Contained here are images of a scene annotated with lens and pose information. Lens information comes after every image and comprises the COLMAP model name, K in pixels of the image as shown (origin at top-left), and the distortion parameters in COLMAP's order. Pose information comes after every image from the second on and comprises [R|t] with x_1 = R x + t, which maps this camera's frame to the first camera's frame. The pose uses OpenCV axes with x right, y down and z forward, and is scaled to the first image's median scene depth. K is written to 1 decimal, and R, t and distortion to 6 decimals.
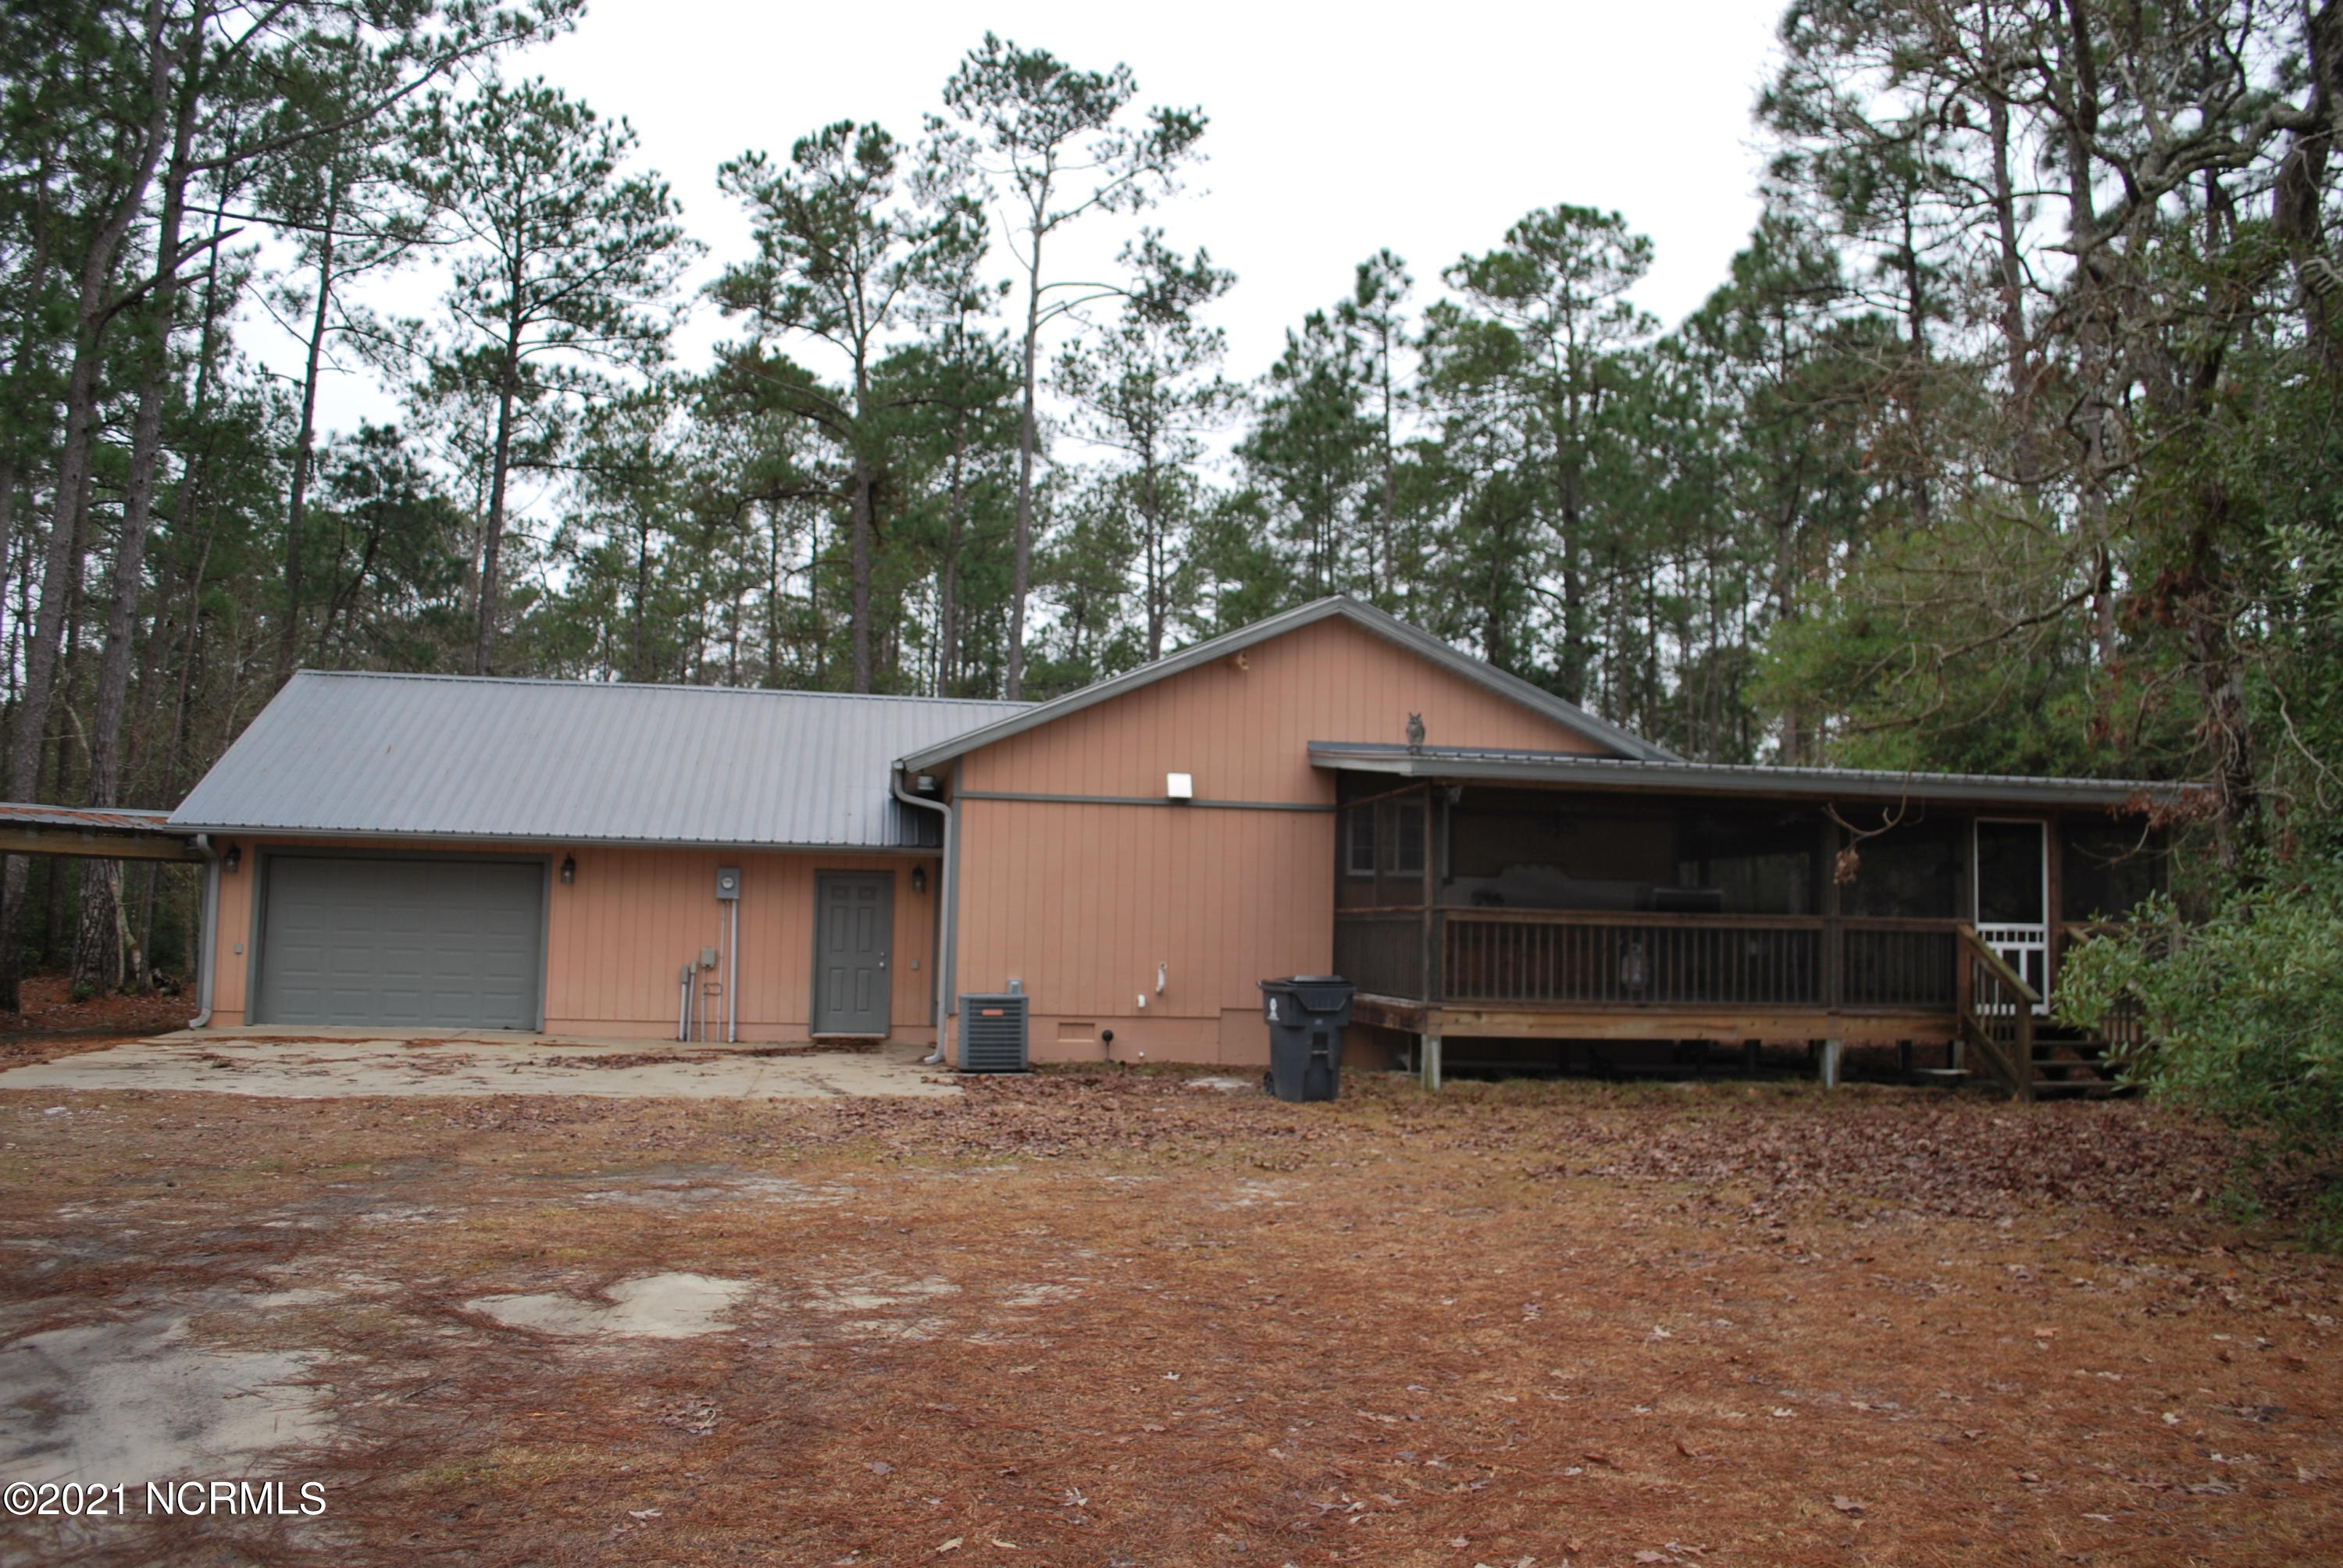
lens RADIAL K [[1881.8, 0, 1174.6], [0, 1881.8, 792.8], [0, 0, 1]] dist [-0.034098, 0.002645]
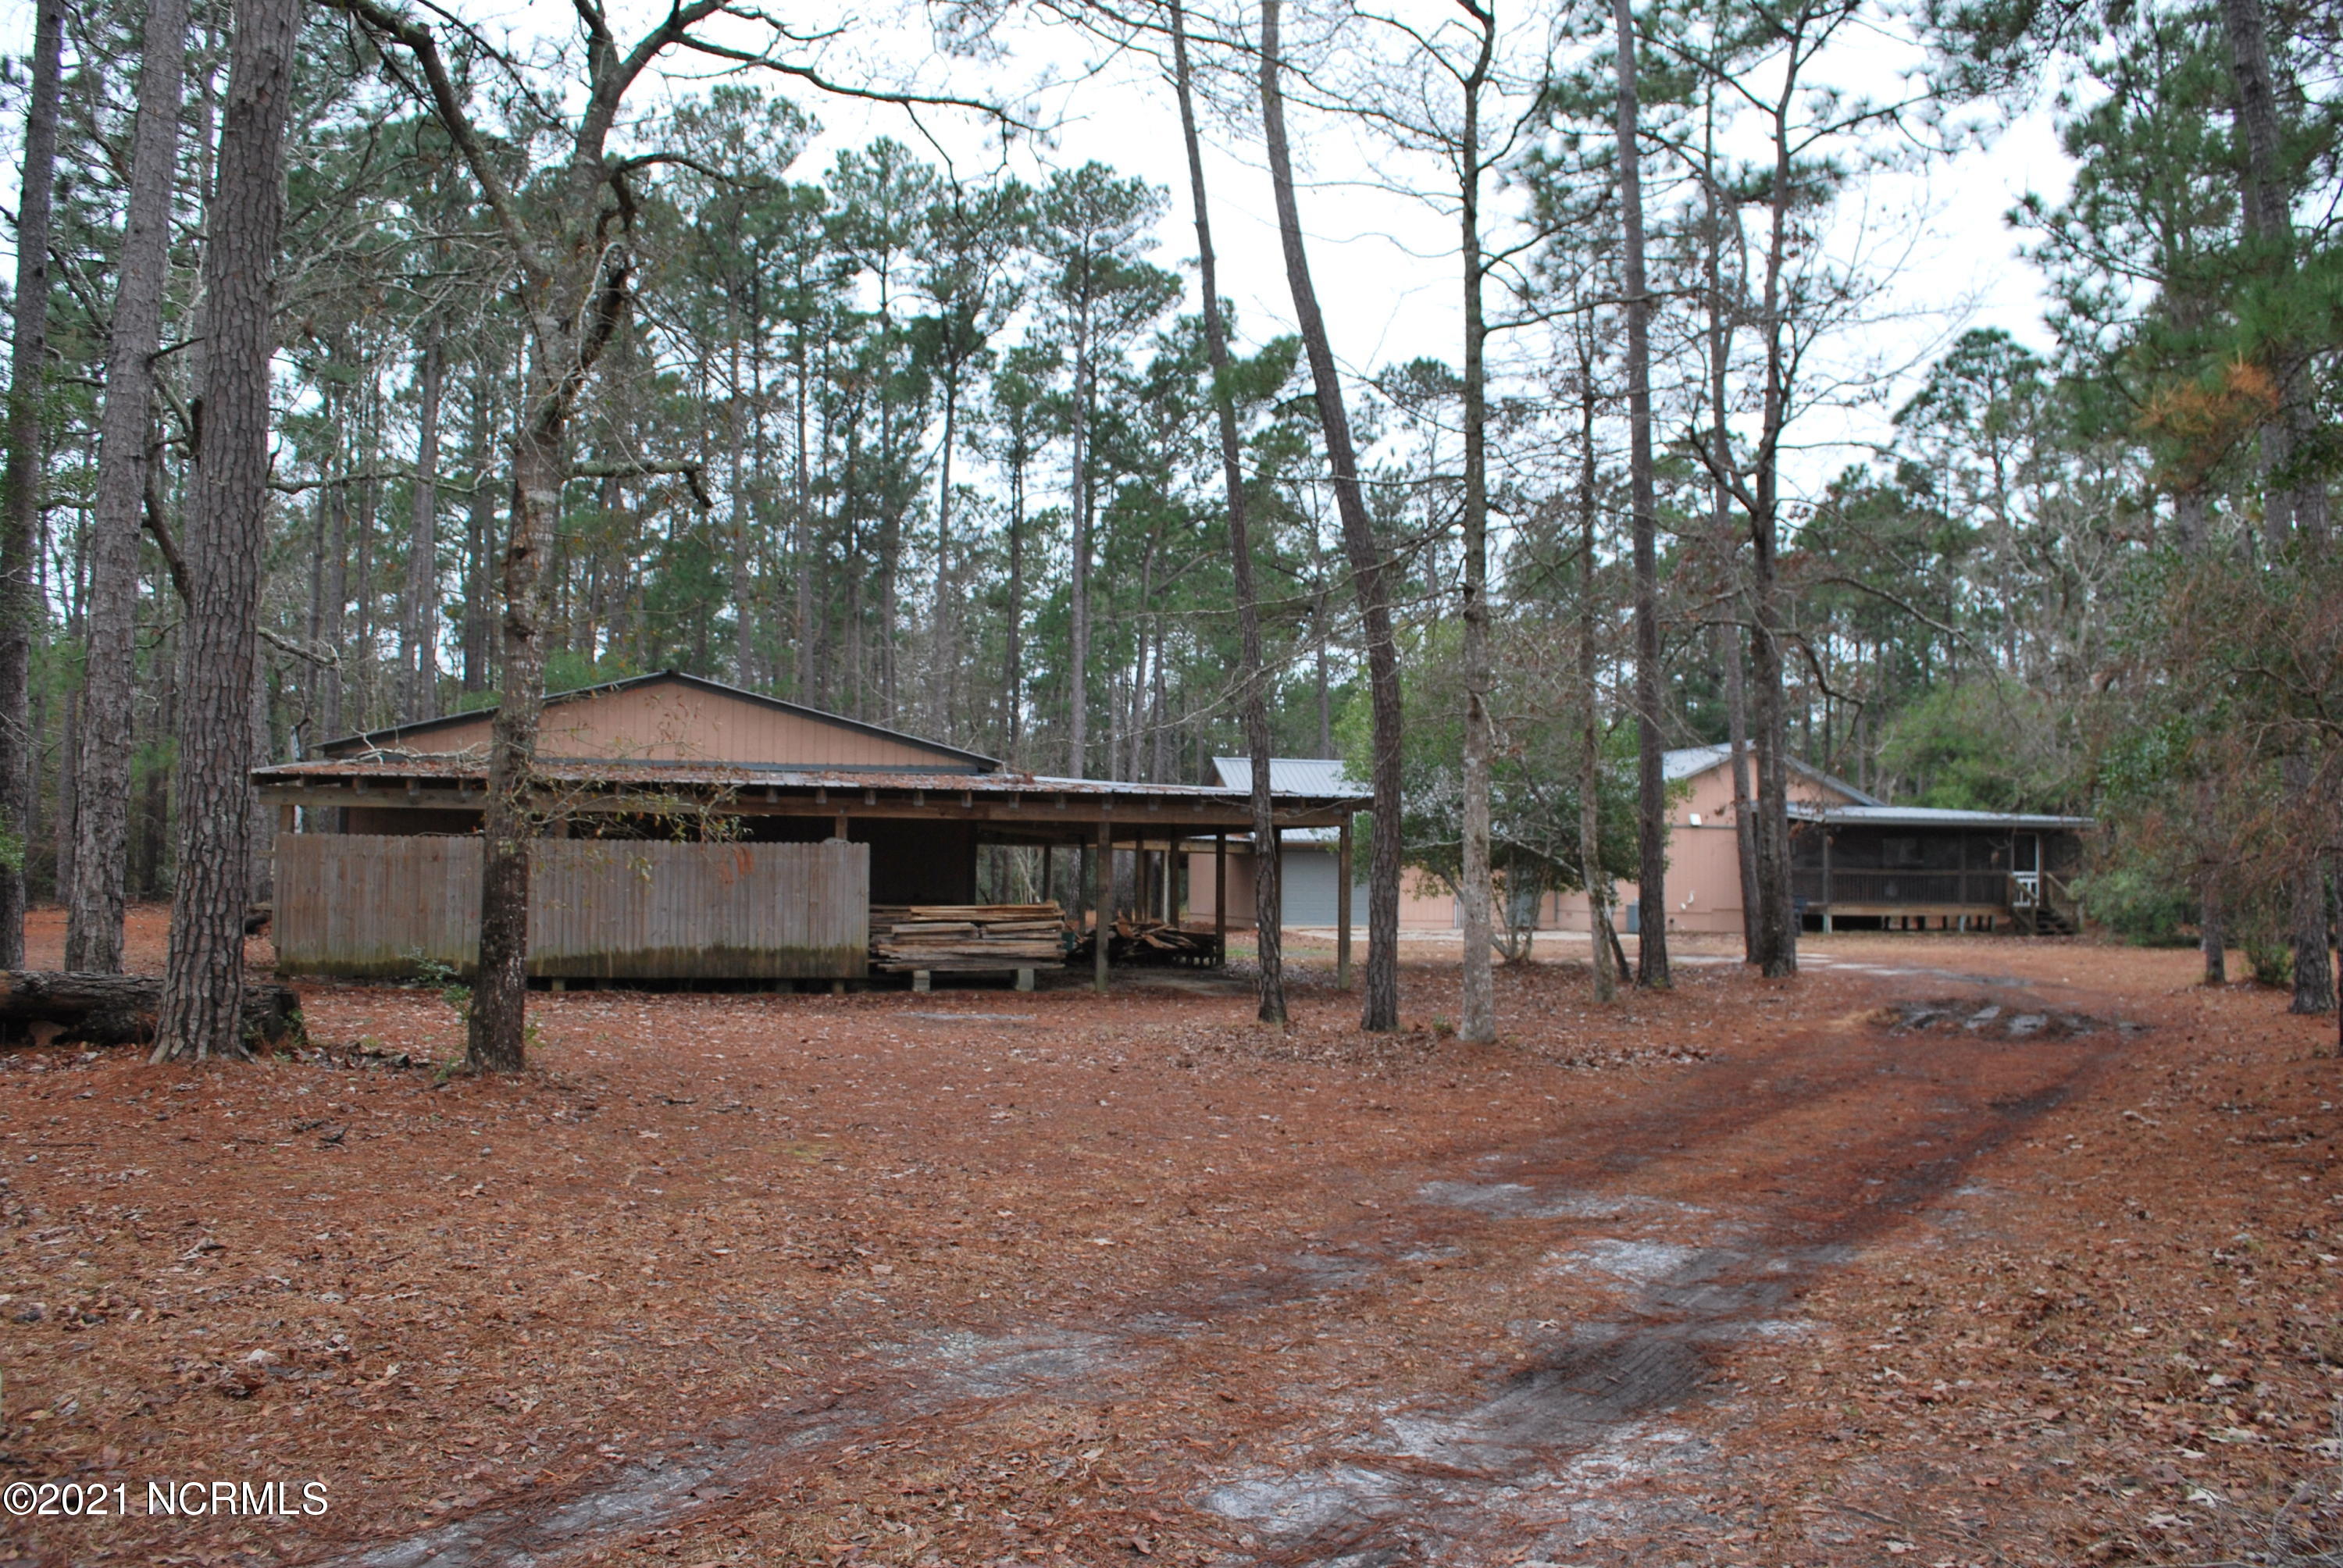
lens RADIAL K [[1820.5, 0, 1169.8], [0, 1820.5, 776.4], [0, 0, 1]] dist [-0.064150, -0.001114]
pose [[0.999311, -0.007024, 0.036444, -0.872302], [0.006240, 0.999747, 0.021597, -0.130812], [-0.036587, -0.021354, 0.999102, -1.523401]]
